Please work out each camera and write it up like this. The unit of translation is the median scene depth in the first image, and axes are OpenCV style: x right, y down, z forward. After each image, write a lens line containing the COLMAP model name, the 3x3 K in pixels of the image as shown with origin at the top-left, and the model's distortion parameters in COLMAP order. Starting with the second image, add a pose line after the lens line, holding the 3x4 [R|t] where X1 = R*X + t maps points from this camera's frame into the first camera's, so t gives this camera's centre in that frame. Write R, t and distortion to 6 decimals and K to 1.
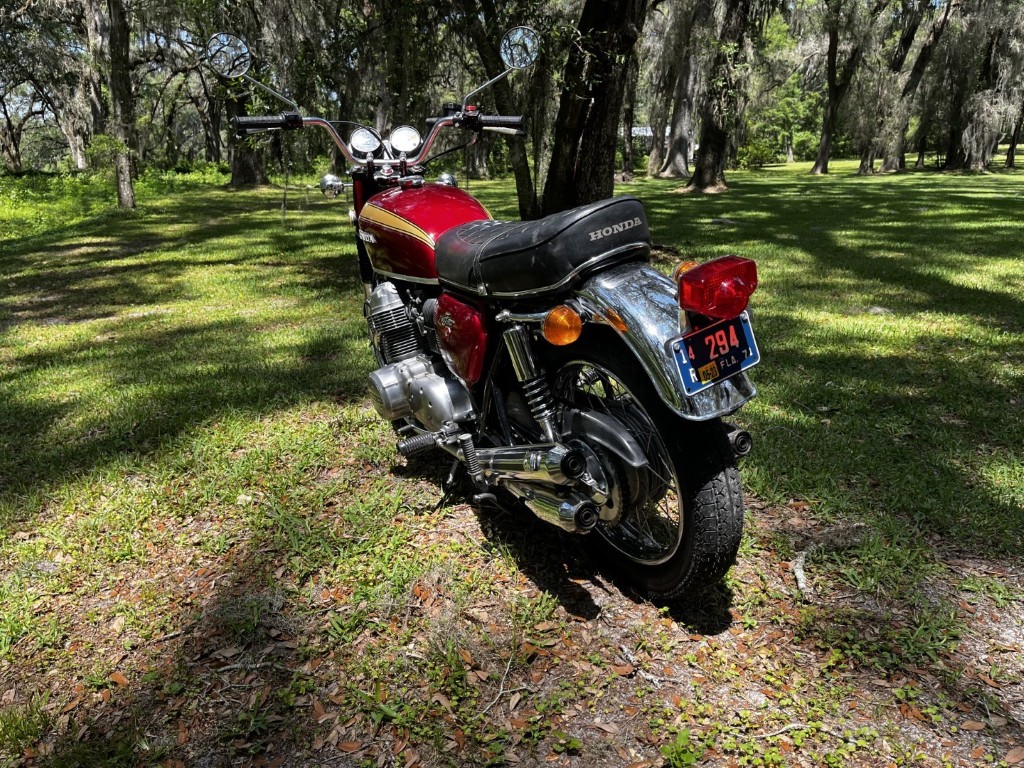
lens RADIAL K [[781.5, 0, 506.8], [0, 781.5, 388.5], [0, 0, 1]] dist [0.071536, -0.093792]
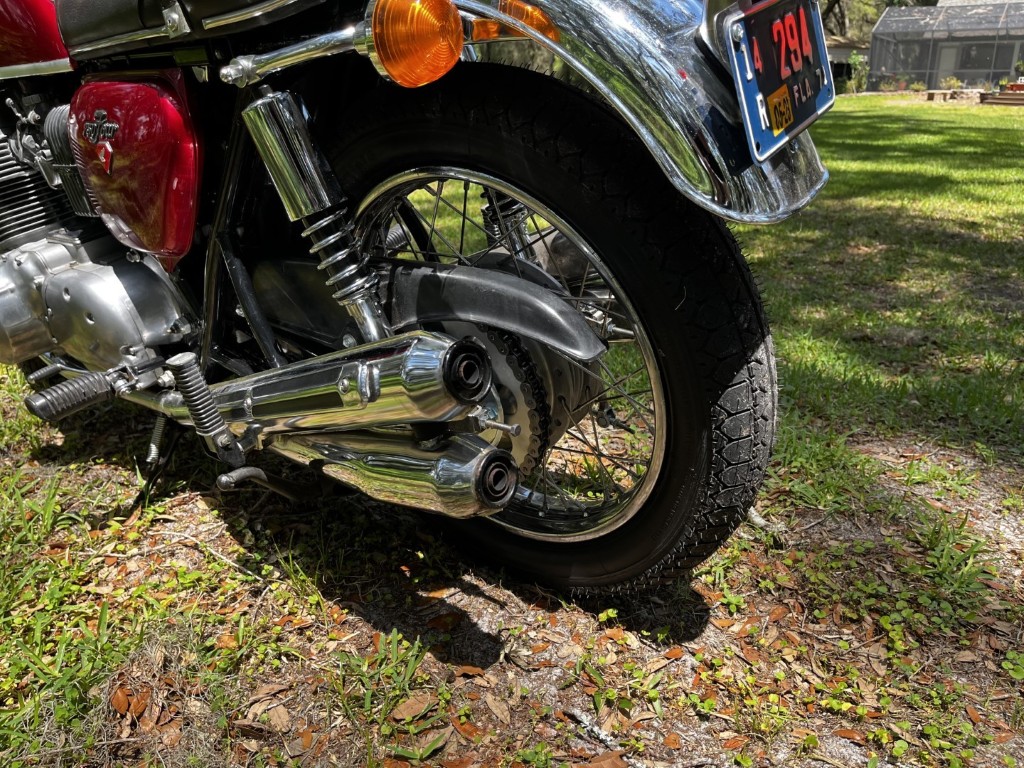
lens RADIAL K [[781.5, 0, 506.8], [0, 781.5, 388.5], [0, 0, 1]] dist [0.071536, -0.093792]
pose [[0.921310, -0.134033, 0.364998, -0.046947], [0.107683, 0.989946, 0.091715, 0.054847], [-0.373621, -0.045194, 0.926480, 0.464527]]
